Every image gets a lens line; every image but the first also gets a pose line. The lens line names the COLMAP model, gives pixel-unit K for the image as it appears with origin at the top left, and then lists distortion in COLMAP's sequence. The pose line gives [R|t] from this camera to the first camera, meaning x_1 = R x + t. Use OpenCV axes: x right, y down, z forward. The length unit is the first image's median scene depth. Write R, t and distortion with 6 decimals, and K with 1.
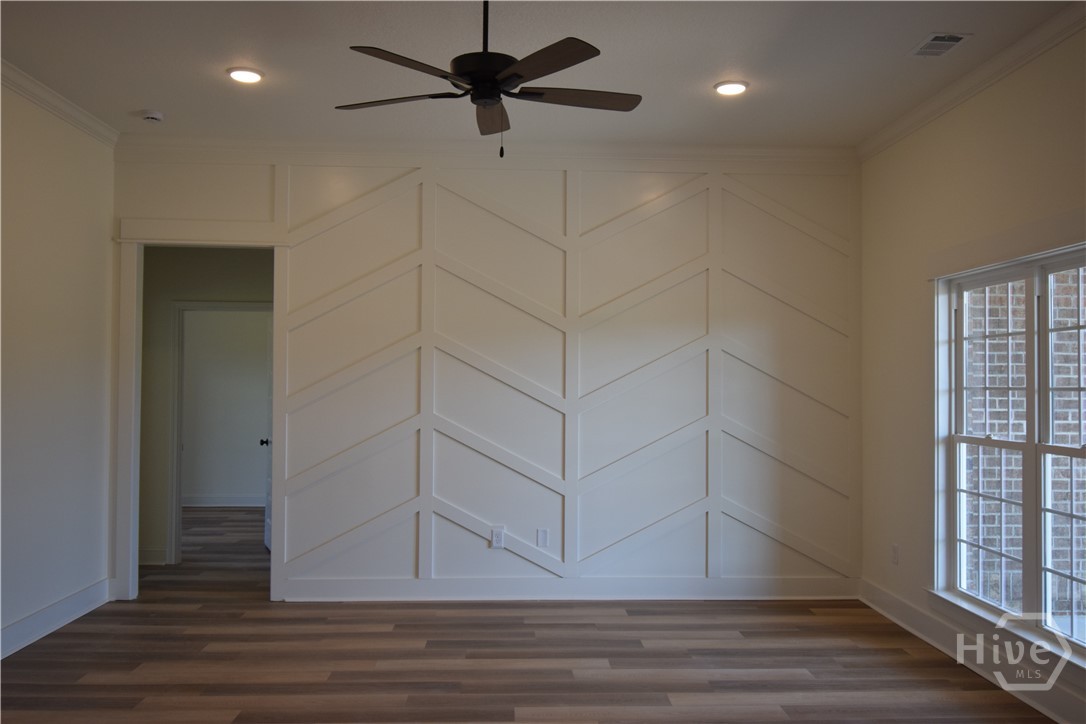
lens RADIAL K [[901.9, 0, 543.2], [0, 901.9, 366.6], [0, 0, 1]] dist [0.010232, -0.025082]
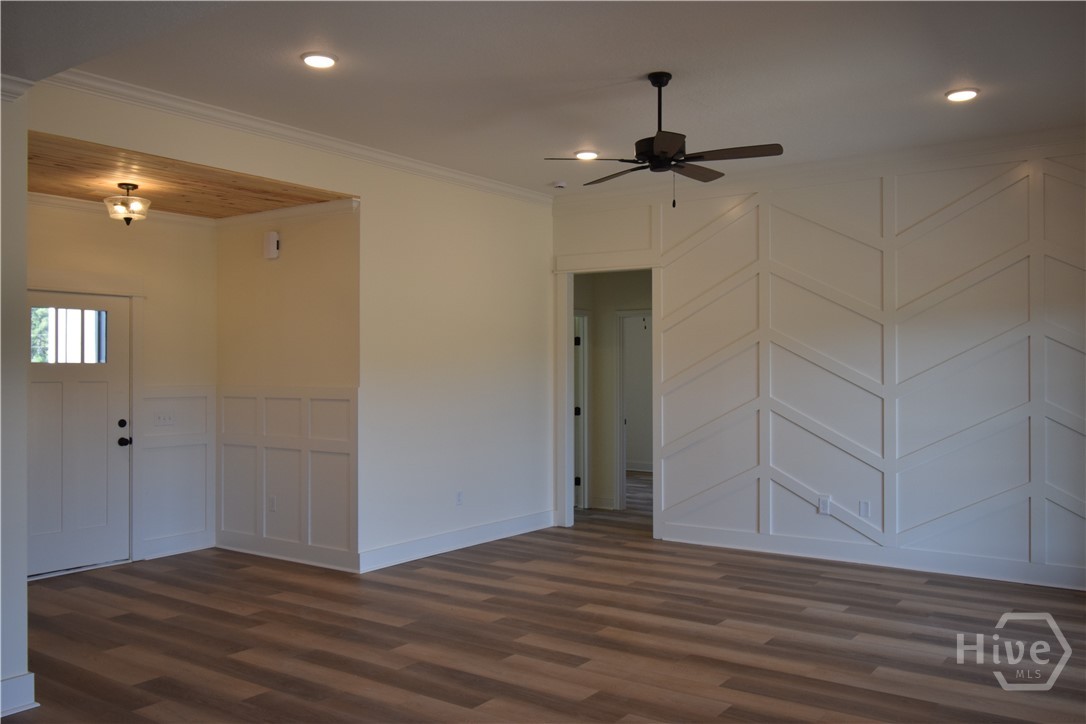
lens RADIAL K [[901.9, 0, 545.9], [0, 901.9, 359.4], [0, 0, 1]] dist [0.010232, -0.025082]
pose [[0.789822, -0.015159, -0.613149, 0.381057], [0.016726, 0.999855, -0.003174, 0.001194], [0.613109, -0.007749, 0.789961, -0.127619]]
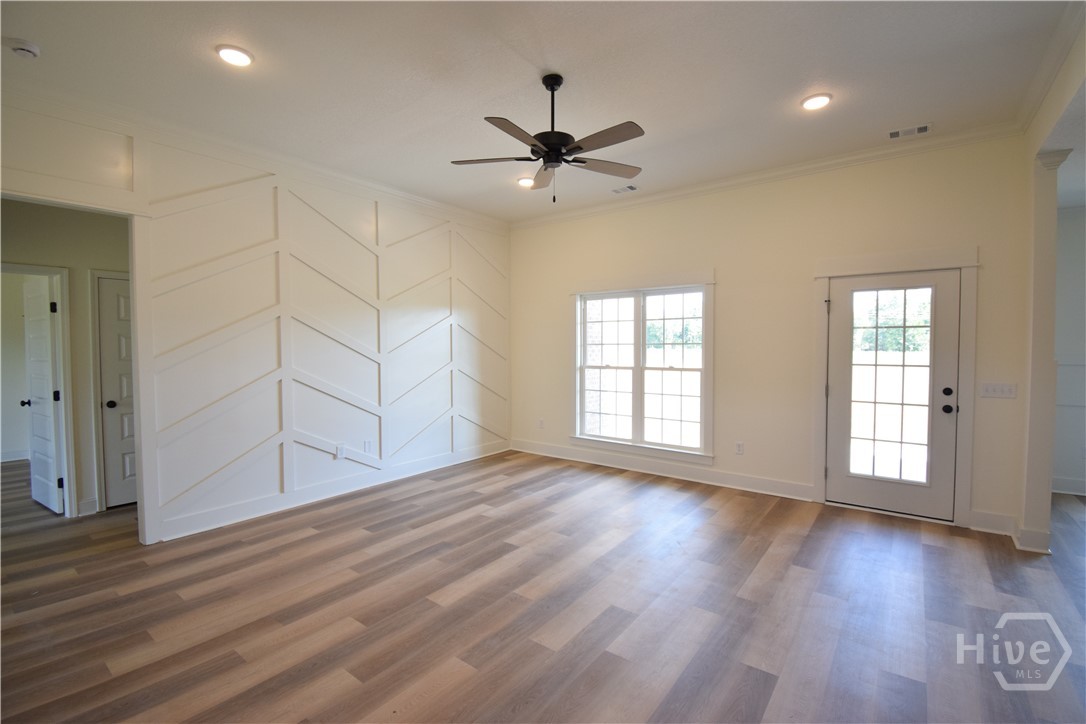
lens RADIAL K [[480.4, 0, 548.5], [0, 480.4, 361.6], [0, 0, 1]] dist [-0.006076, -0.002969]
pose [[0.631823, -0.035860, 0.774283, -0.430591], [-0.008071, 0.998571, 0.052833, 0.004032], [-0.775071, -0.039630, 0.630630, 0.269748]]
